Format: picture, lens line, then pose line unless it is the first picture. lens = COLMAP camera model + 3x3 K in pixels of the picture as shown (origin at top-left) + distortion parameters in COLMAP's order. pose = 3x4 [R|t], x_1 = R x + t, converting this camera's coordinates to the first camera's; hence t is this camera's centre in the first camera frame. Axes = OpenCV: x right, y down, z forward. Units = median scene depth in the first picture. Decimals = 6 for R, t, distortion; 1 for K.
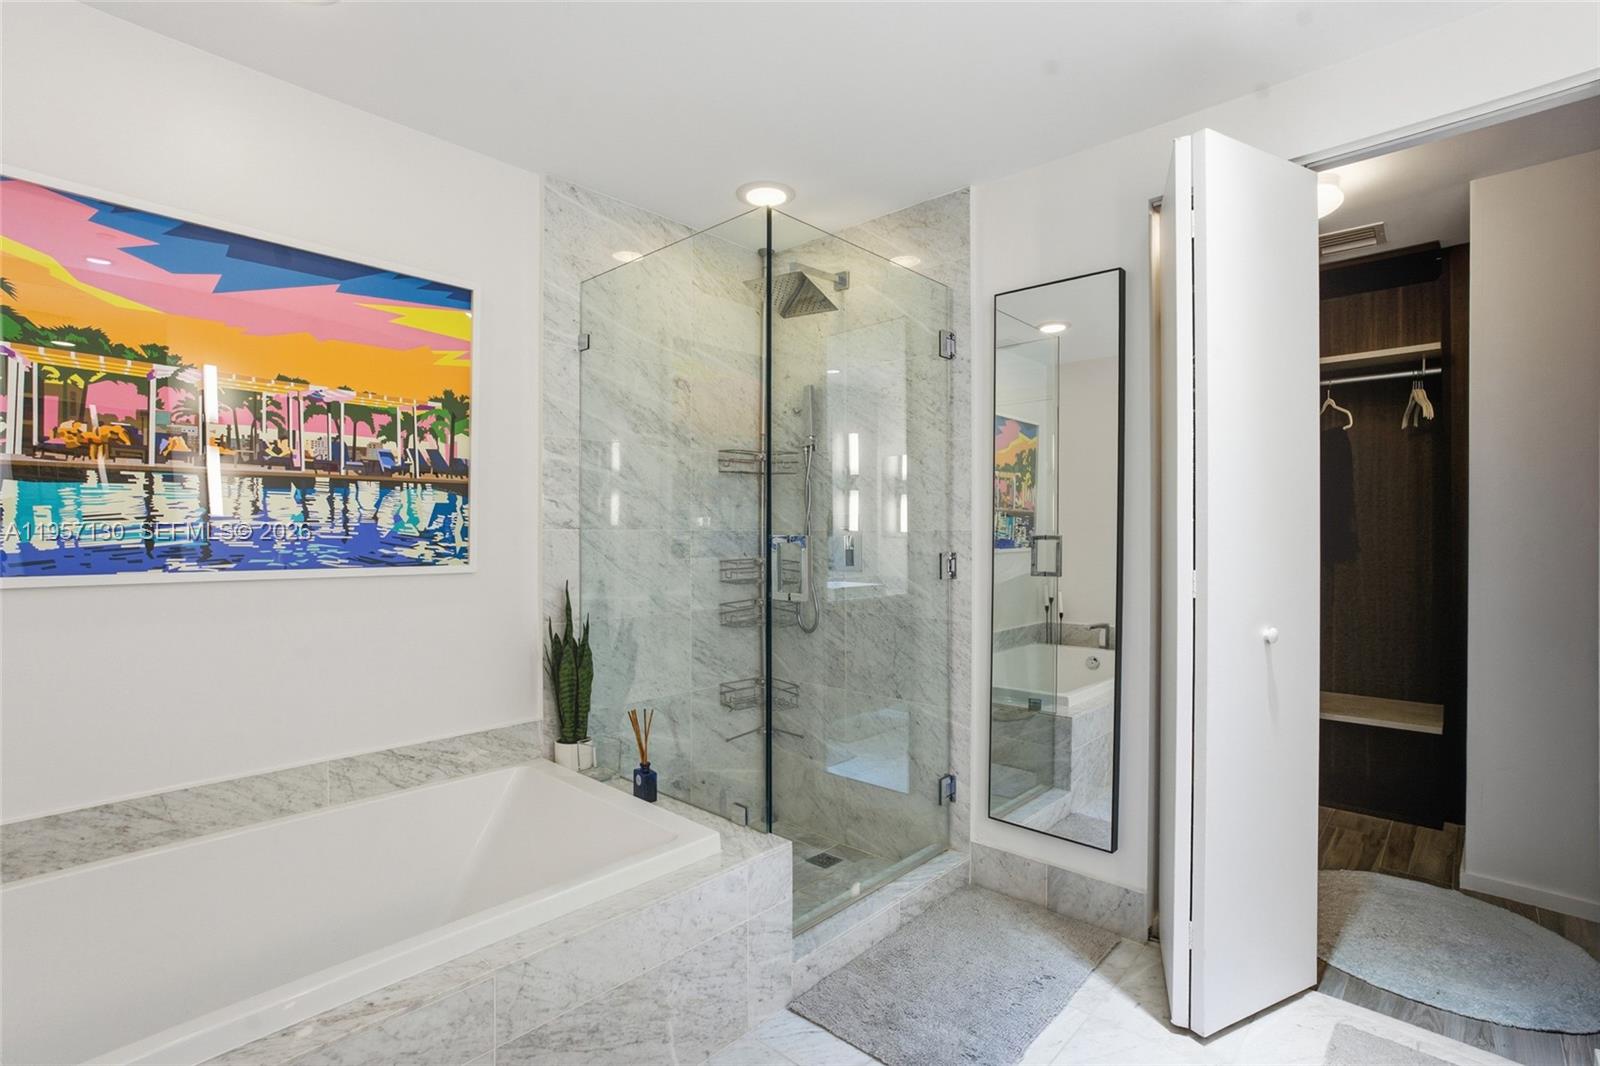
lens RADIAL K [[748.5, 0, 809.8], [0, 748.5, 519.2], [0, 0, 1]] dist [-0.033773, 0.029435]
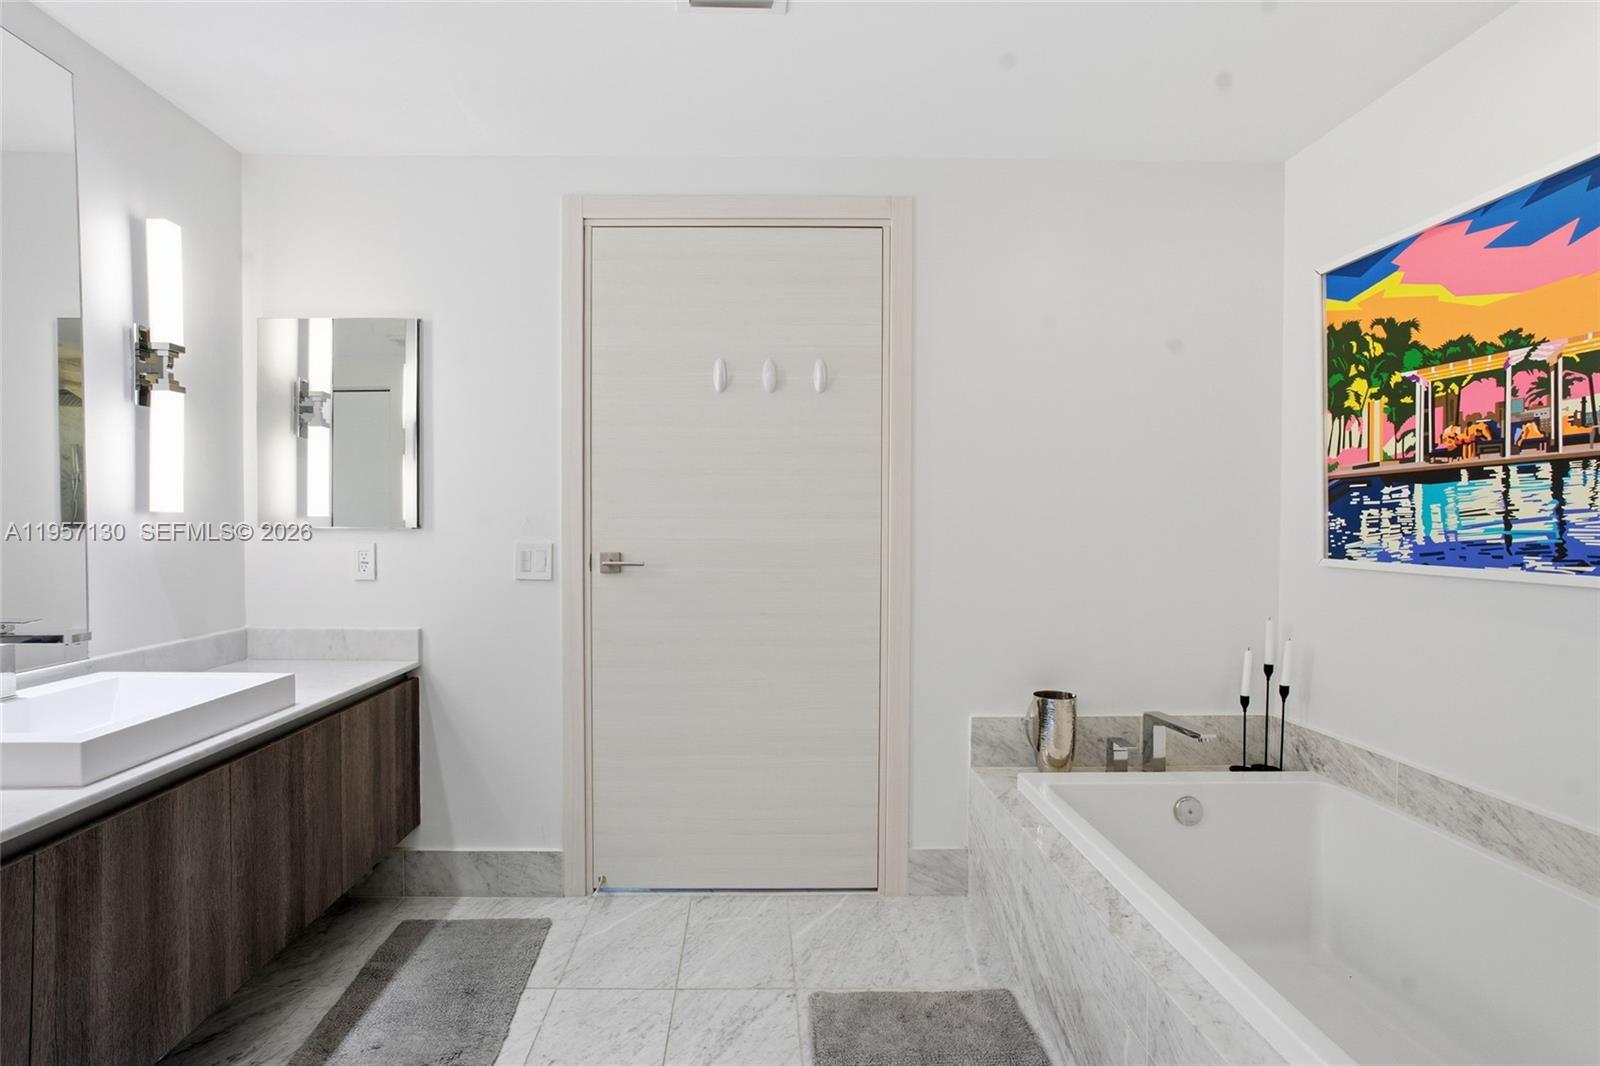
lens RADIAL K [[779.3, 0, 800.0], [0, 779.3, 533.0], [0, 0, 1]] dist [-0.026622, 0.027851]
pose [[-0.695162, 0.000140, -0.718853, 0.460714], [0.002626, 0.999994, -0.002344, 0.023929], [0.718848, -0.003518, -0.695158, 1.018360]]
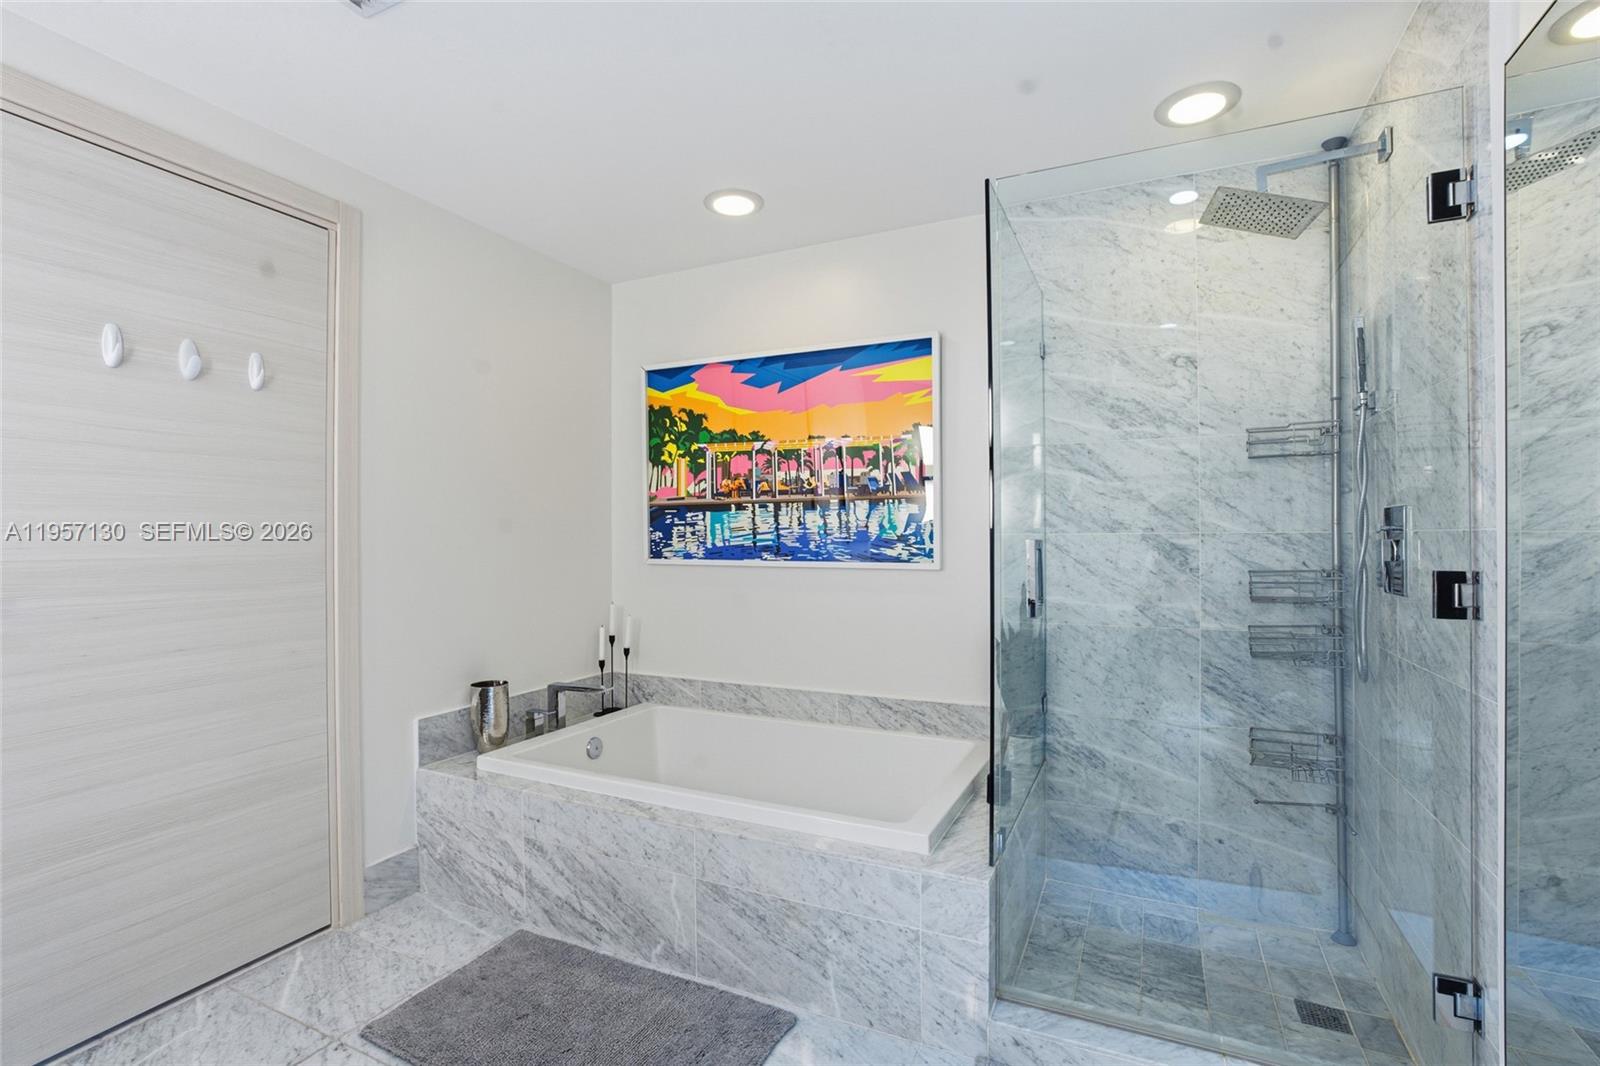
lens RADIAL K [[723.7, 0, 821.1], [0, 723.7, 523.2], [0, 0, 1]] dist [-0.034339, 0.020100]
pose [[0.332699, -0.023892, -0.942731, 0.774632], [0.019180, 0.999644, -0.018566, 0.018730], [0.942838, -0.011905, 0.333038, 0.562834]]
